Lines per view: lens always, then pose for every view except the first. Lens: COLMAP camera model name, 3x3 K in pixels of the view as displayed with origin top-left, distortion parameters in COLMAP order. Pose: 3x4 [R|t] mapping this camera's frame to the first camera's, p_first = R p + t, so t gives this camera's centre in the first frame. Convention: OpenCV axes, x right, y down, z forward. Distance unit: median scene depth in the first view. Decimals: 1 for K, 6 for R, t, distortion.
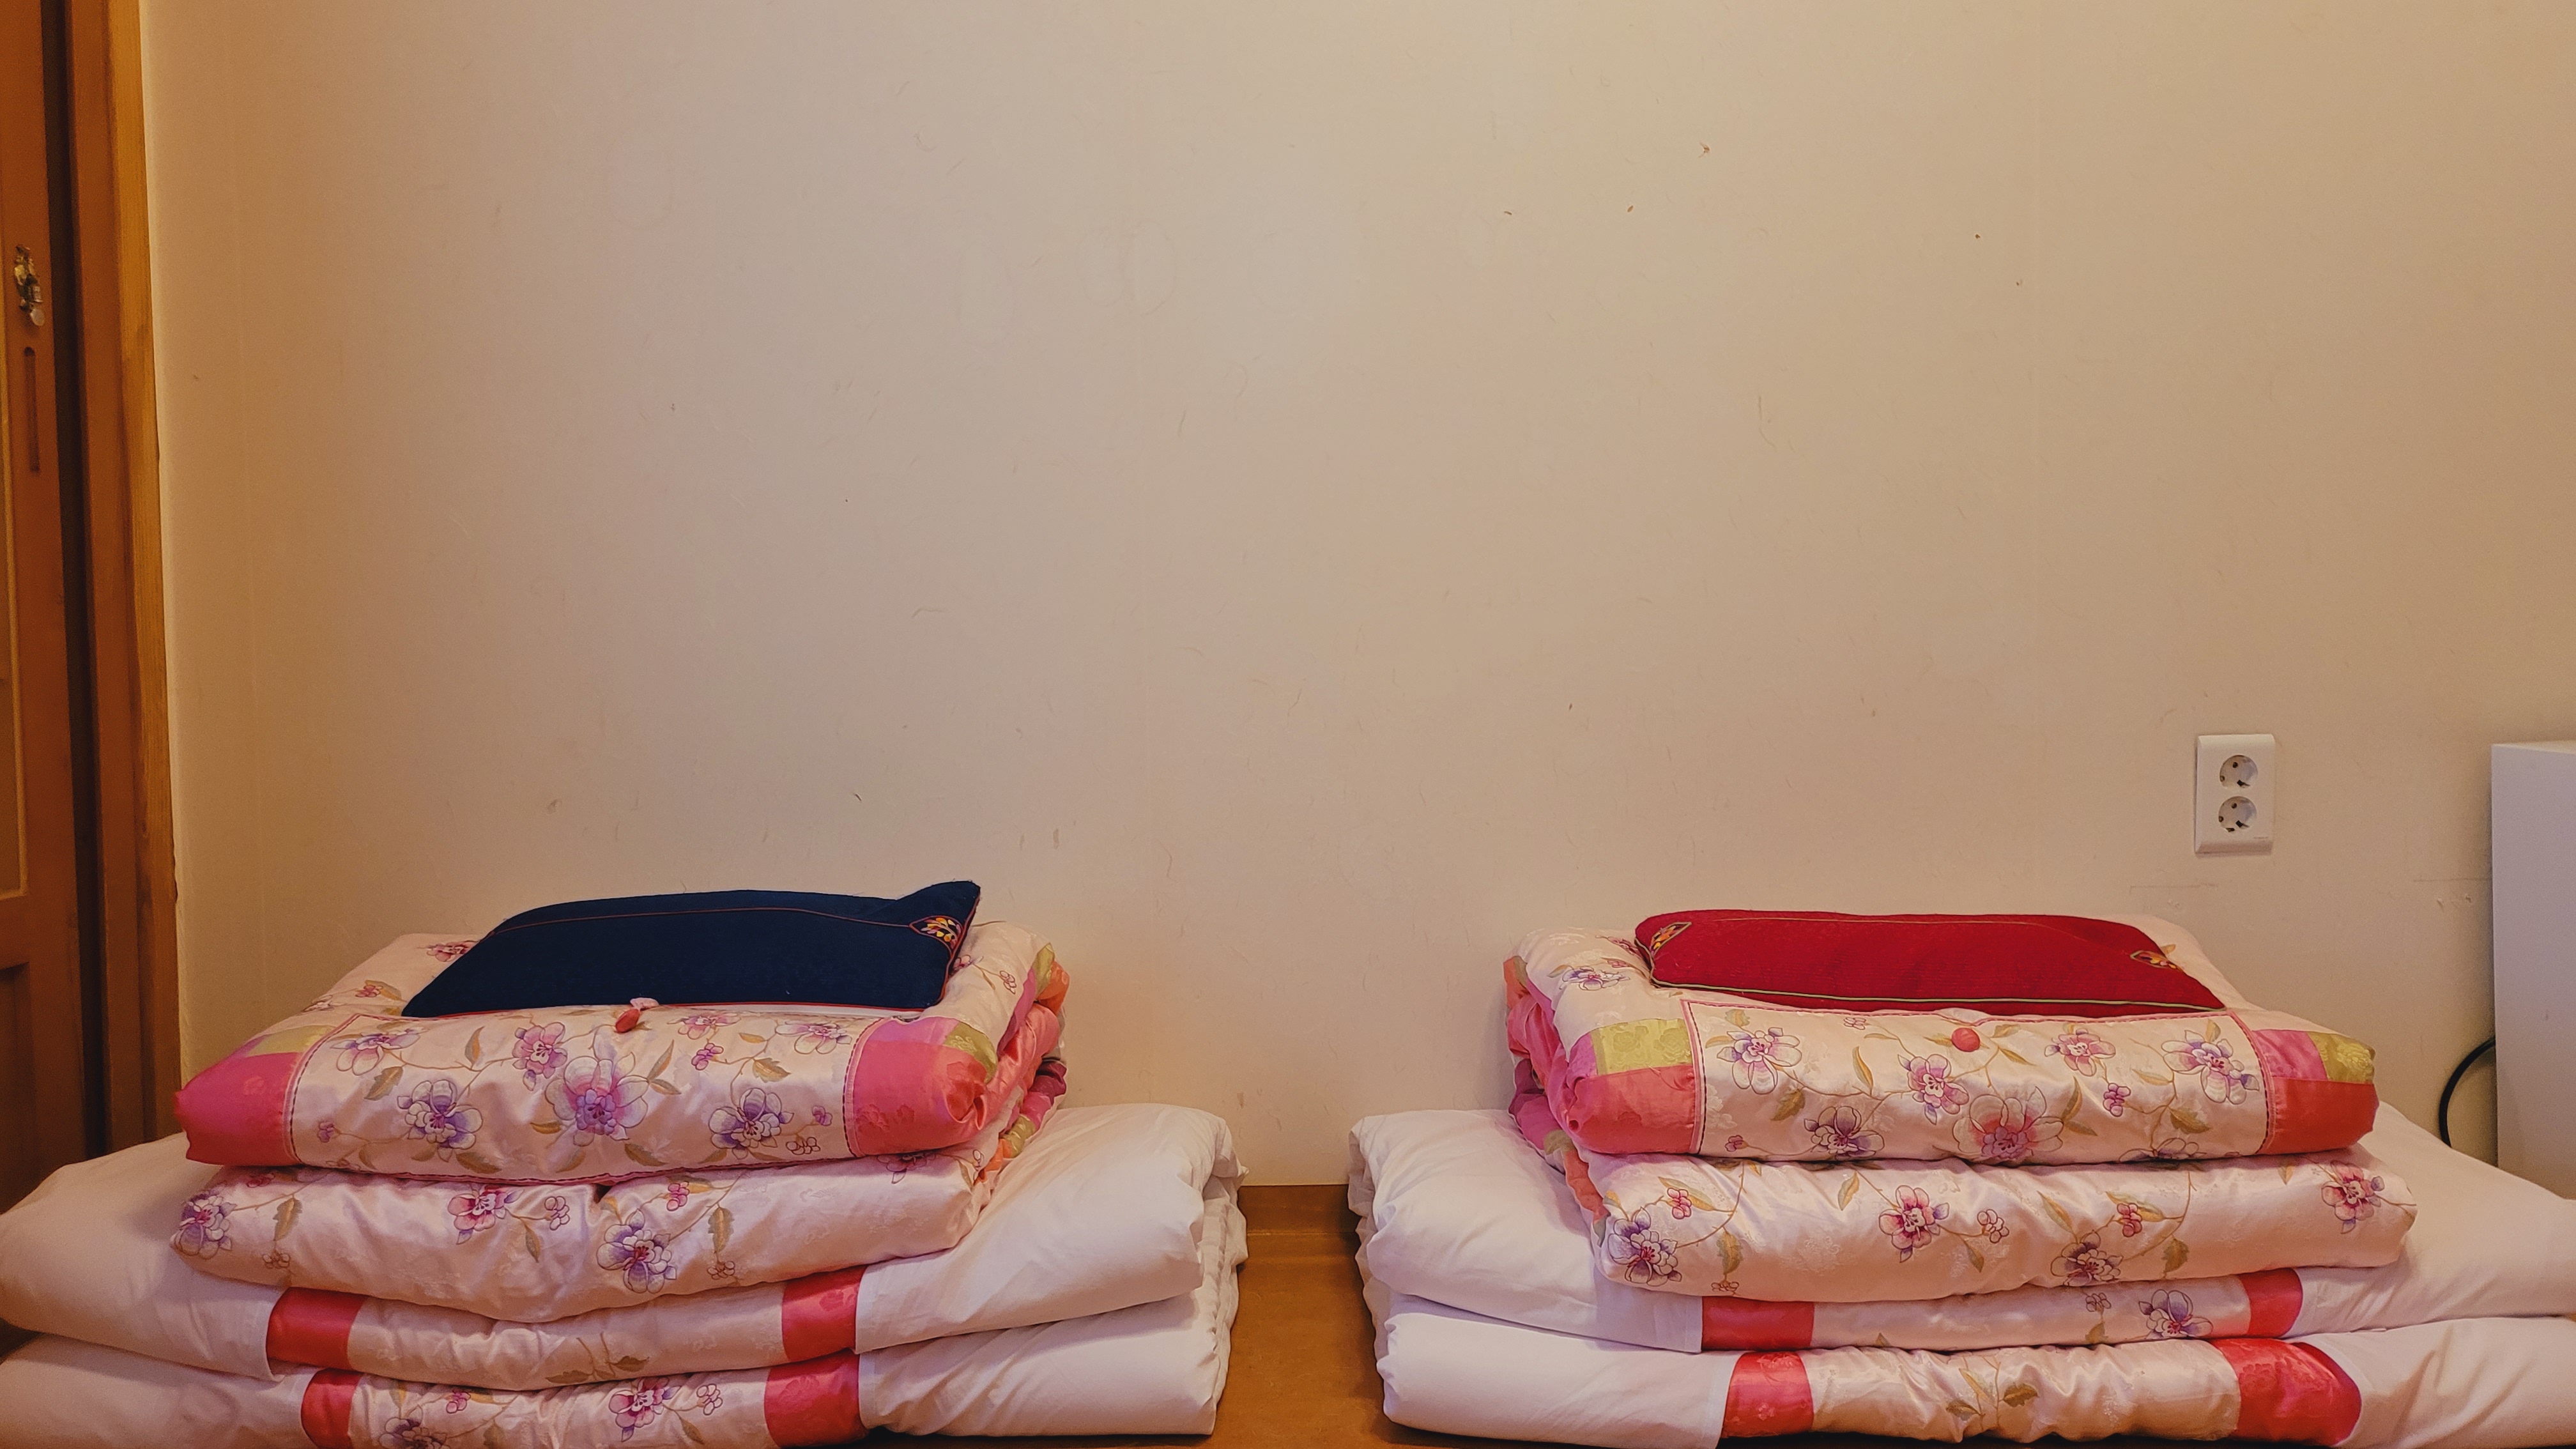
lens RADIAL K [[1835.8, 0, 1174.7], [0, 1835.8, 716.3], [0, 0, 1]] dist [0.089308, -0.121826]
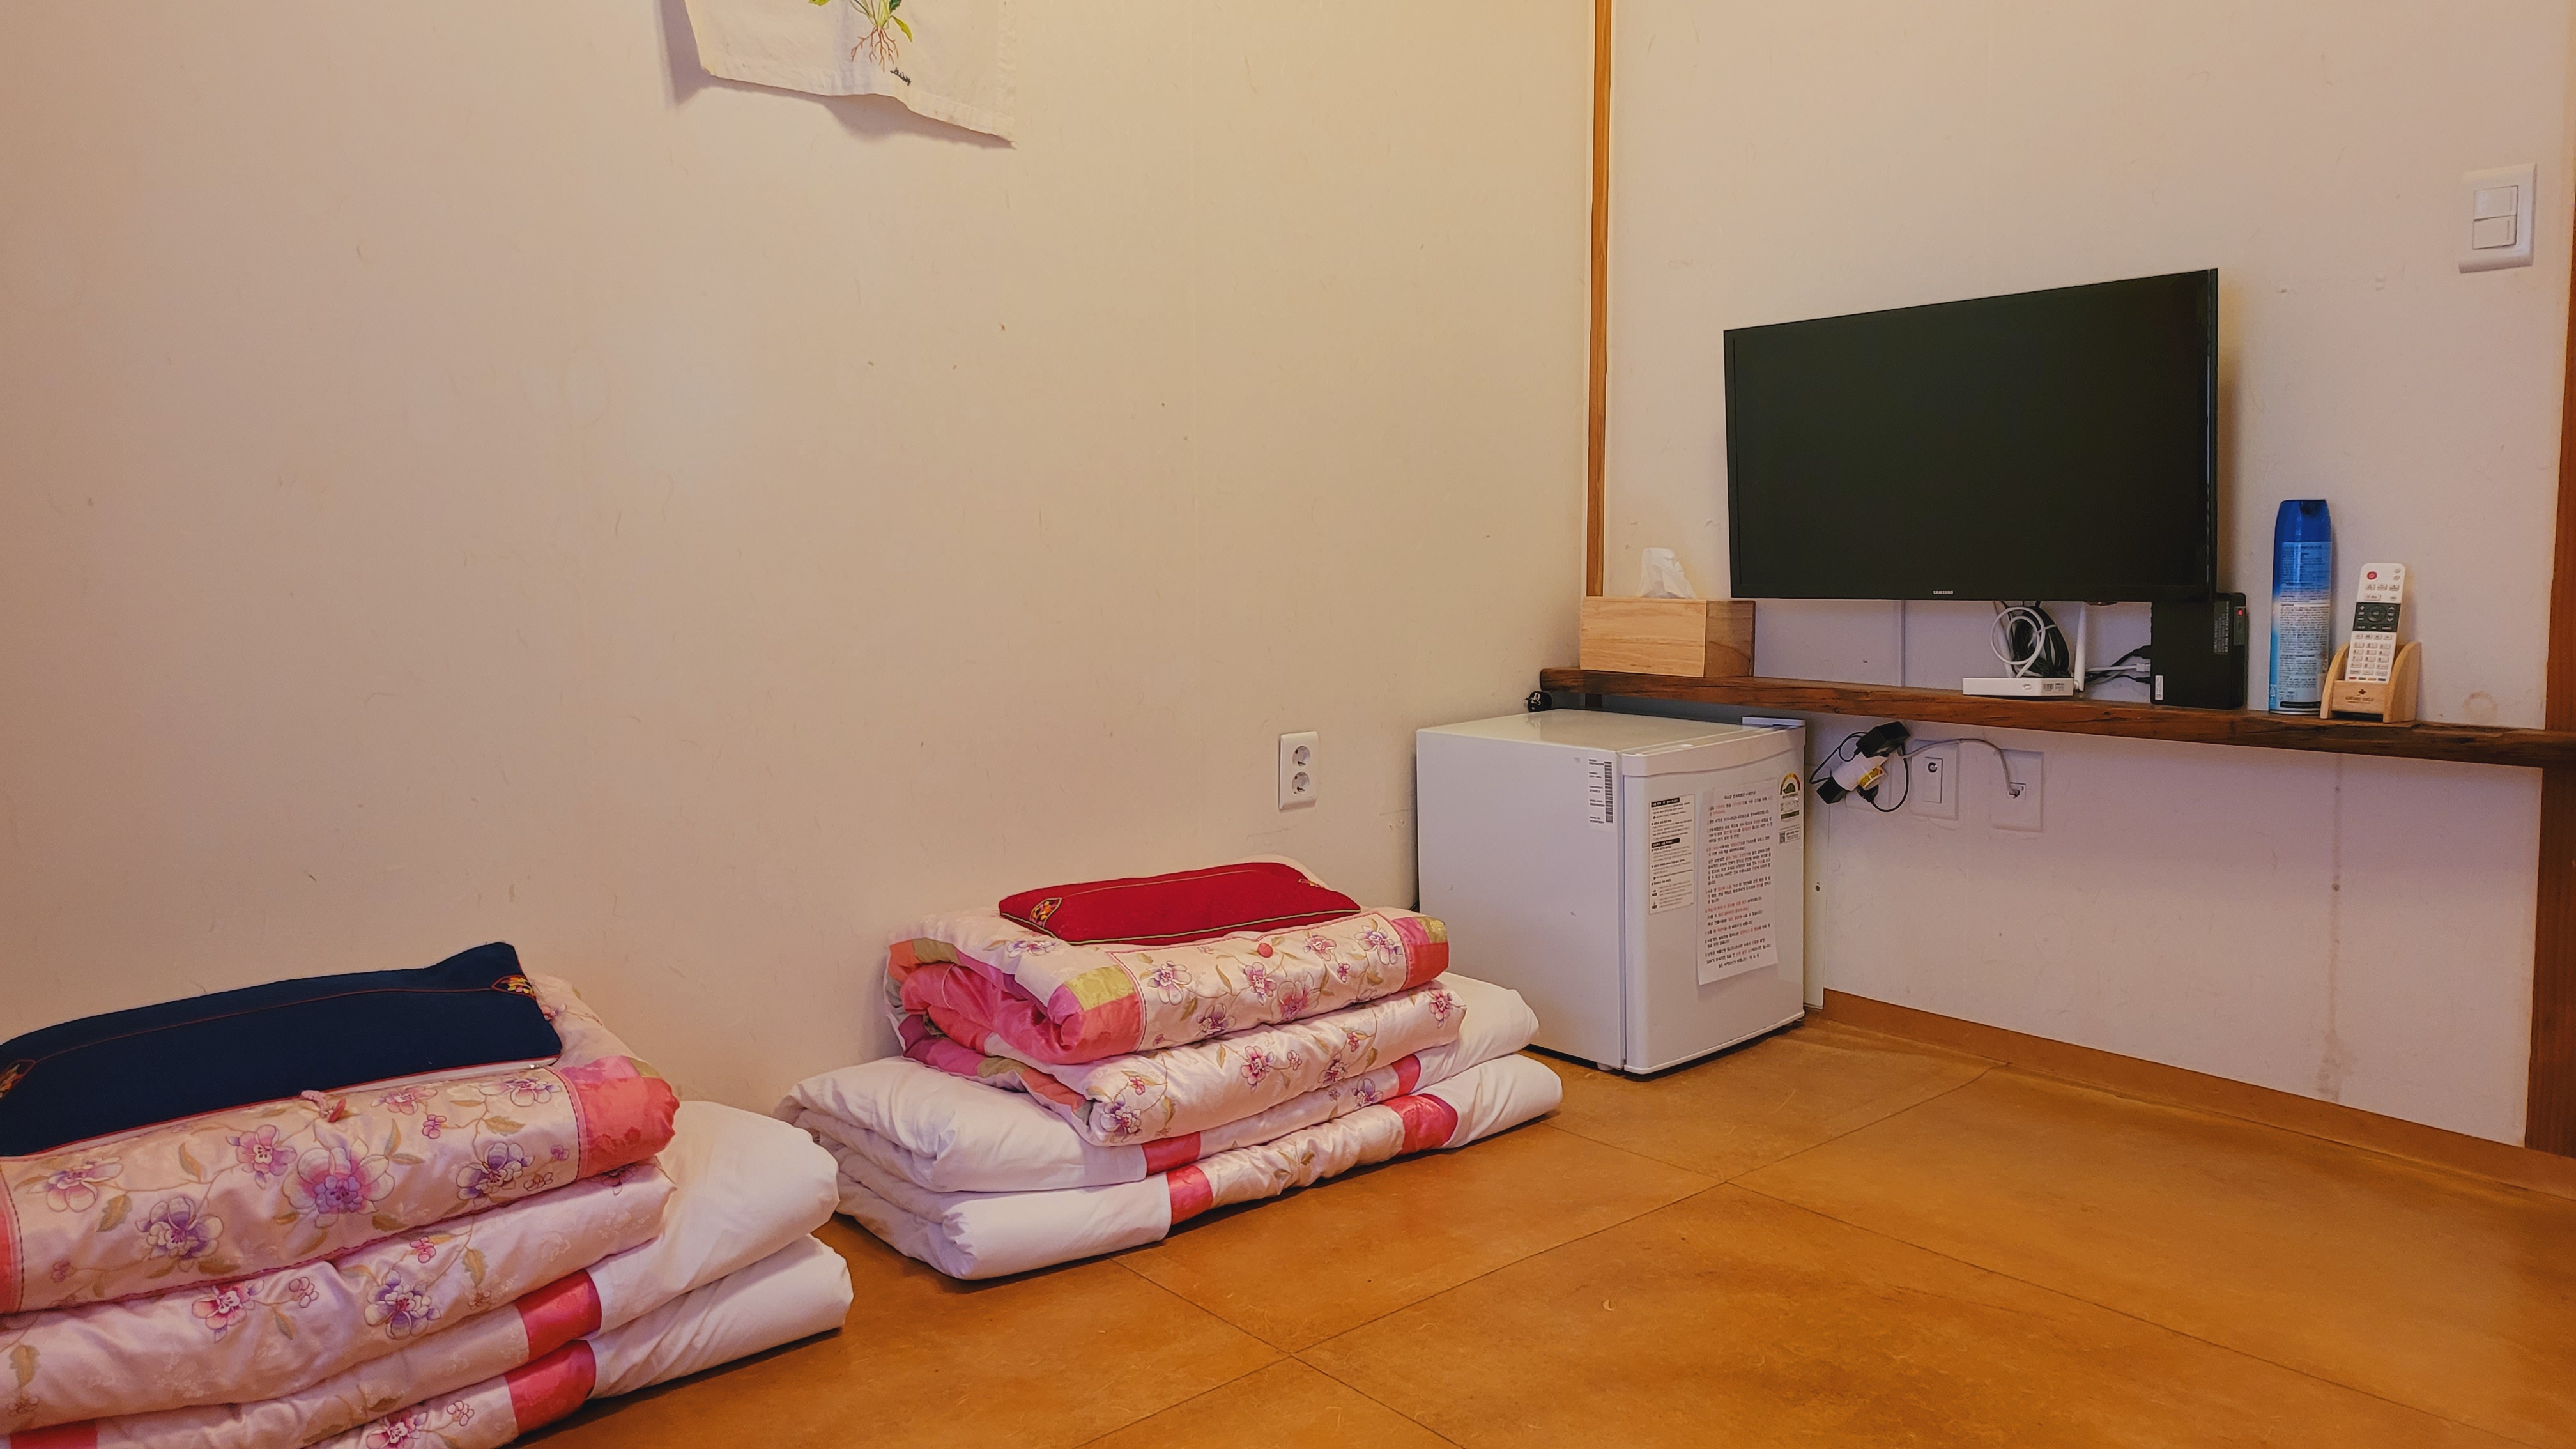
lens RADIAL K [[1875.8, 0, 1288.0], [0, 1875.8, 724.5], [0, 0, 1]] dist [-0.000746, -0.002176]
pose [[0.742154, -0.065018, 0.667068, -0.629050], [0.035506, 0.997700, 0.057741, -0.113681], [-0.669288, -0.019167, 0.742756, -0.212880]]
